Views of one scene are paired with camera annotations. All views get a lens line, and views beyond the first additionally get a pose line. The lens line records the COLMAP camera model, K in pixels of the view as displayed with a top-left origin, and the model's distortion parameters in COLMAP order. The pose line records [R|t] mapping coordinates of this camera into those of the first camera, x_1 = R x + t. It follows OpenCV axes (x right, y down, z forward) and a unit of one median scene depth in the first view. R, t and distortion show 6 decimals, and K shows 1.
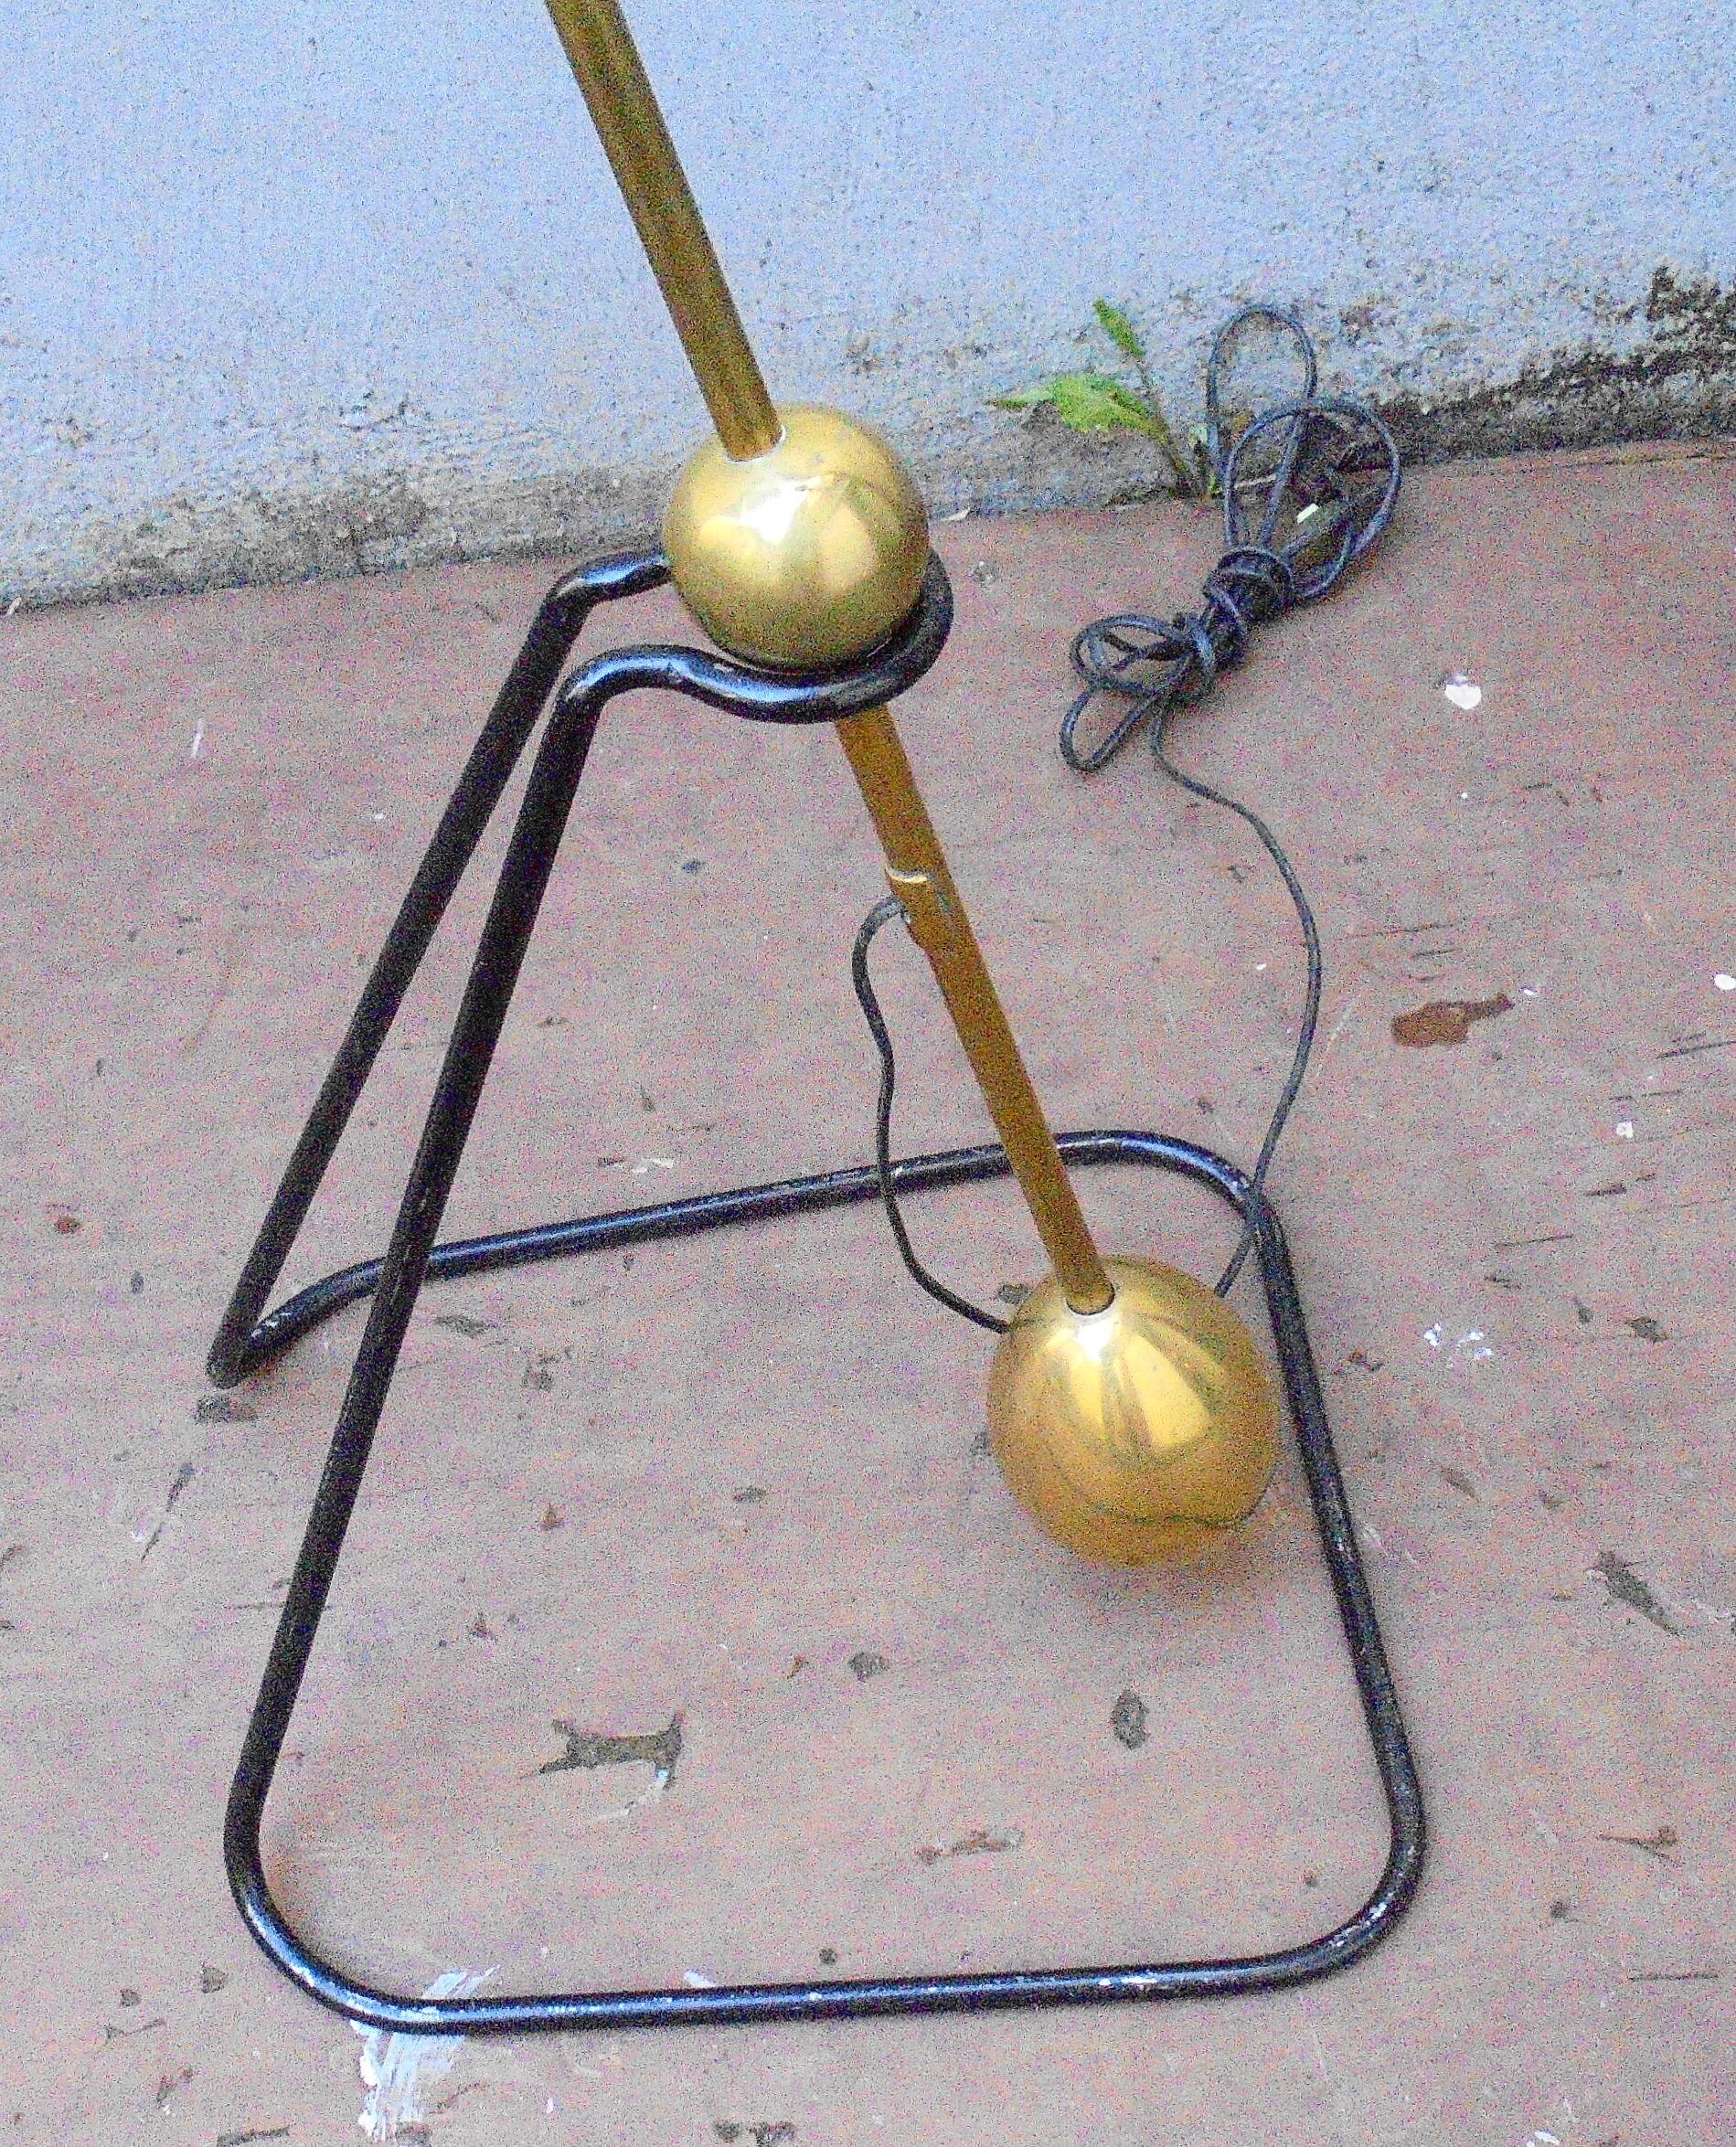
lens RADIAL K [[3054.1, 0, 797.5], [0, 3054.1, 1105.1], [0, 0, 1]] dist [-0.051664, 0.000000]
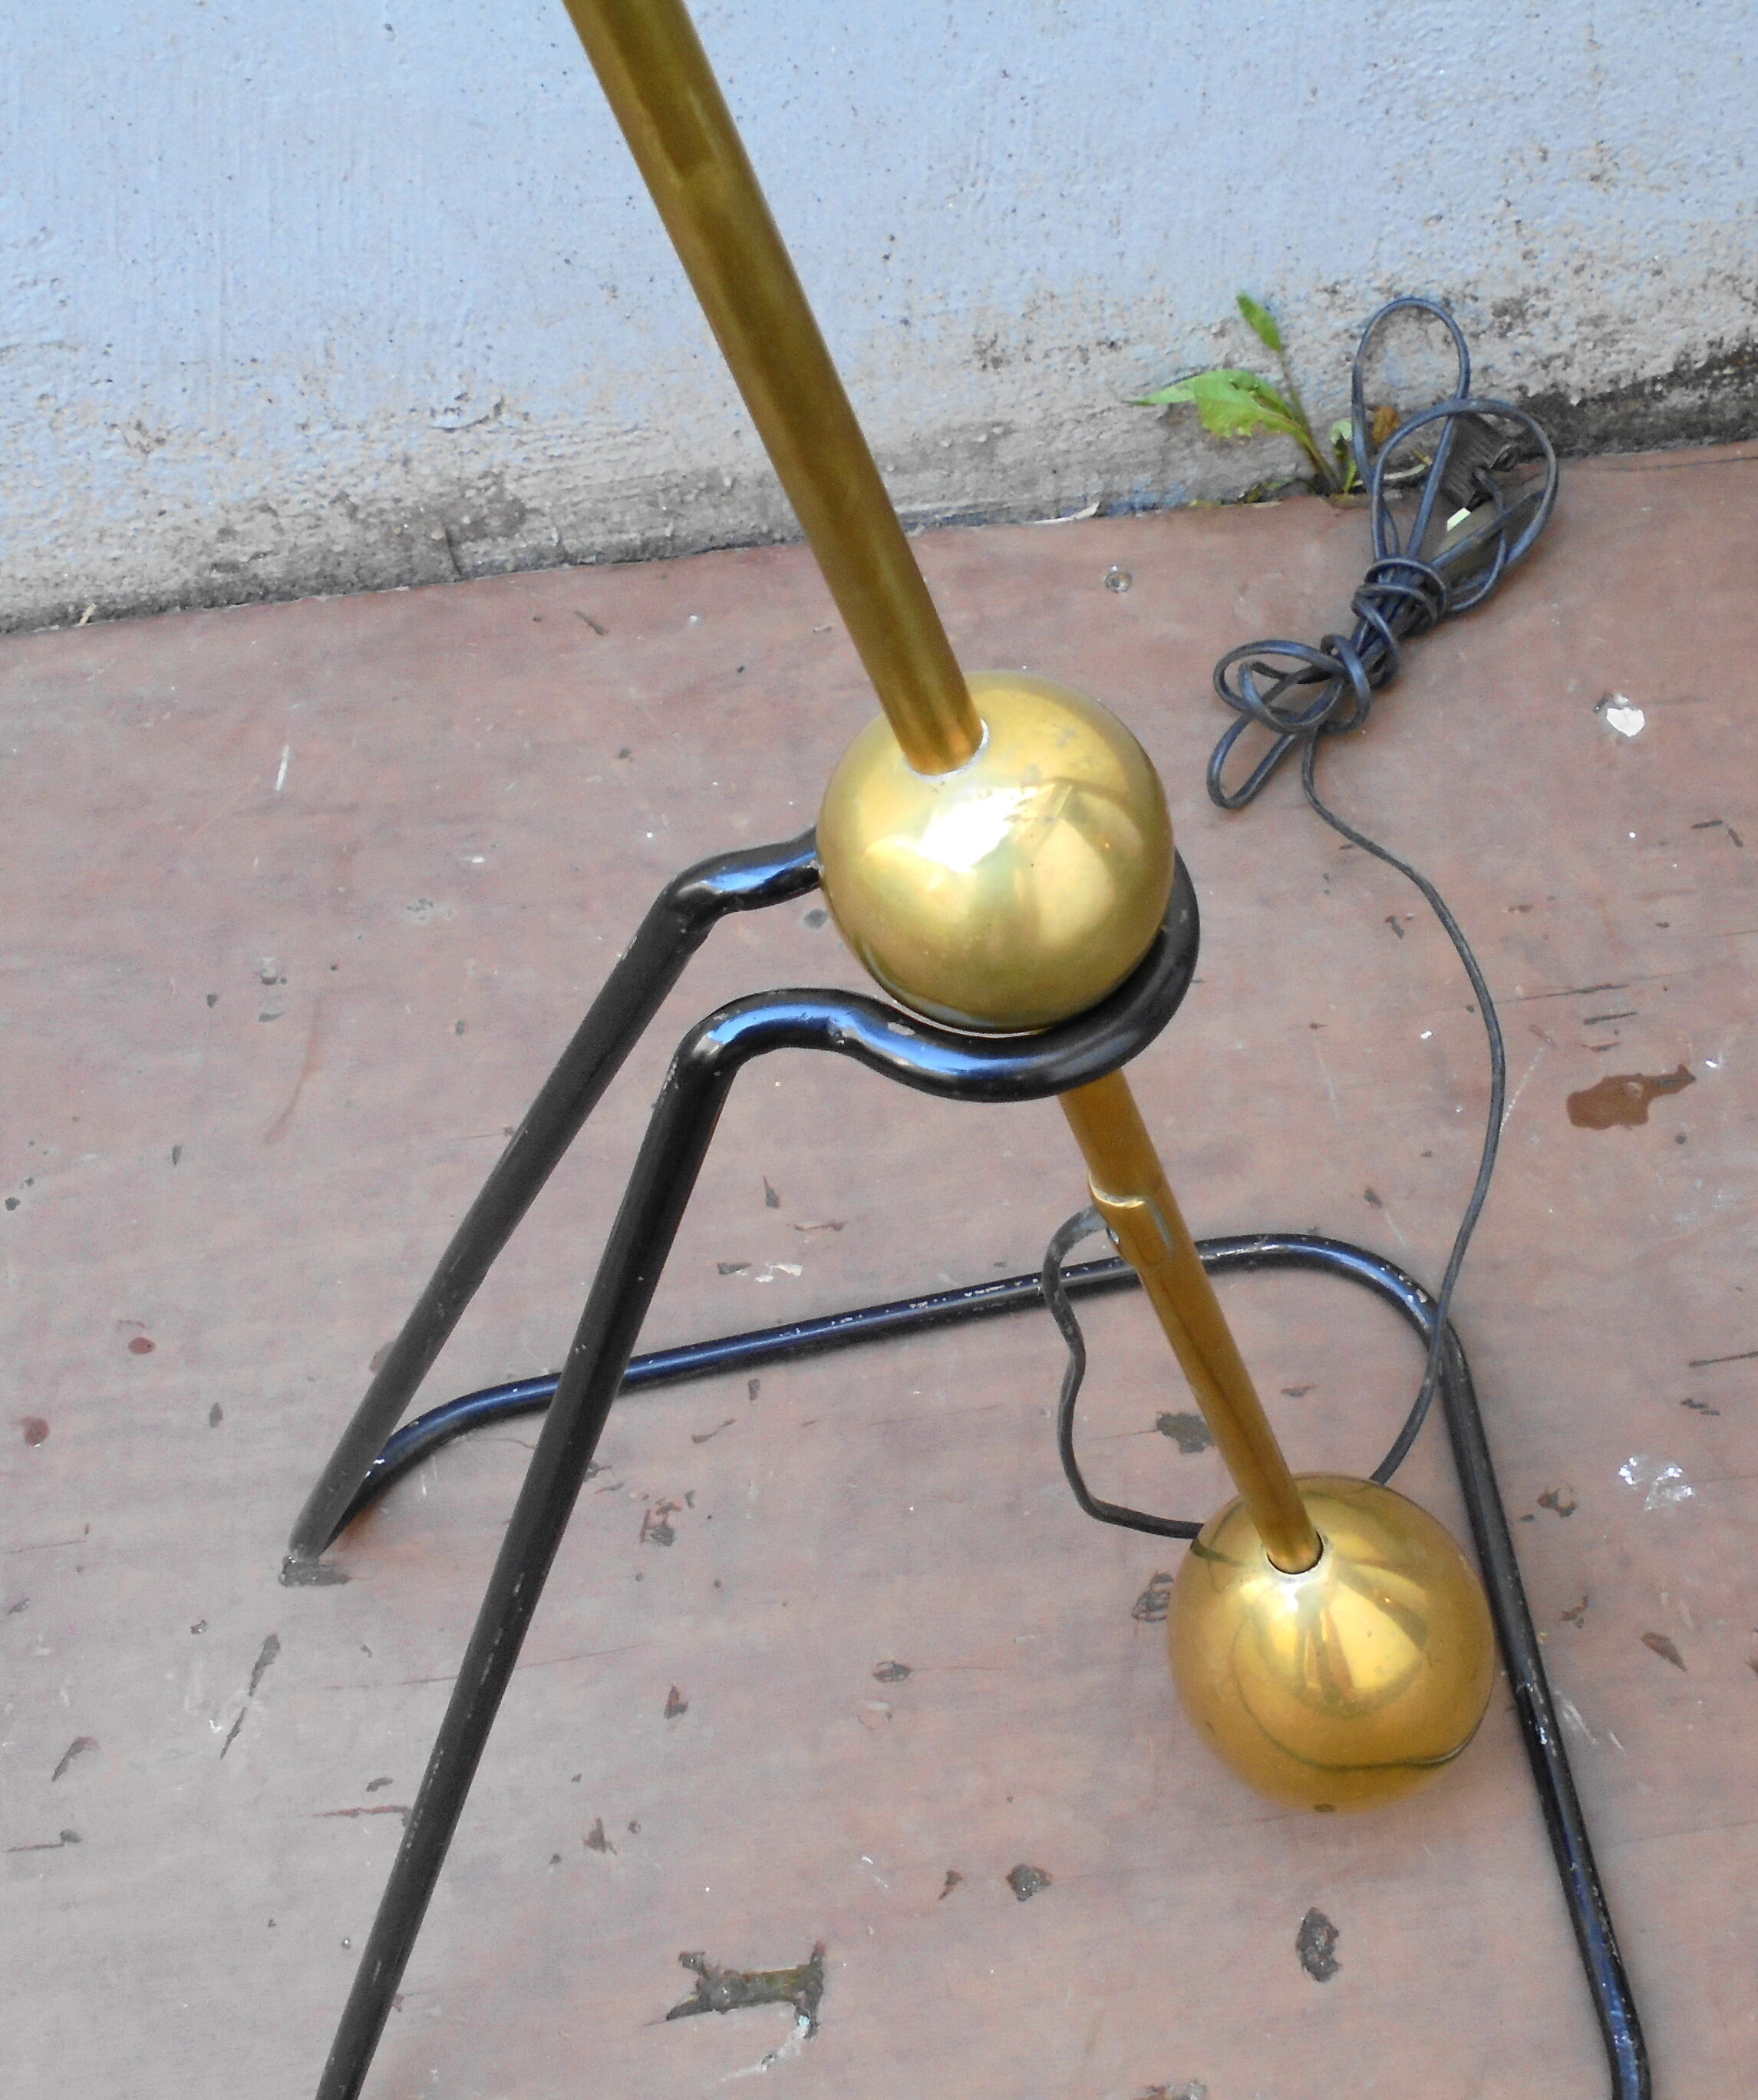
lens RADIAL K [[2528.7, 0, 954.7], [0, 2528.7, 895.1], [0, 0, 1]] dist [-0.050528, 0.000000]
pose [[0.999321, -0.006652, 0.036239, -0.020213], [0.004926, 0.998858, 0.047520, -0.123913], [-0.036514, -0.047309, 0.998213, 0.231022]]
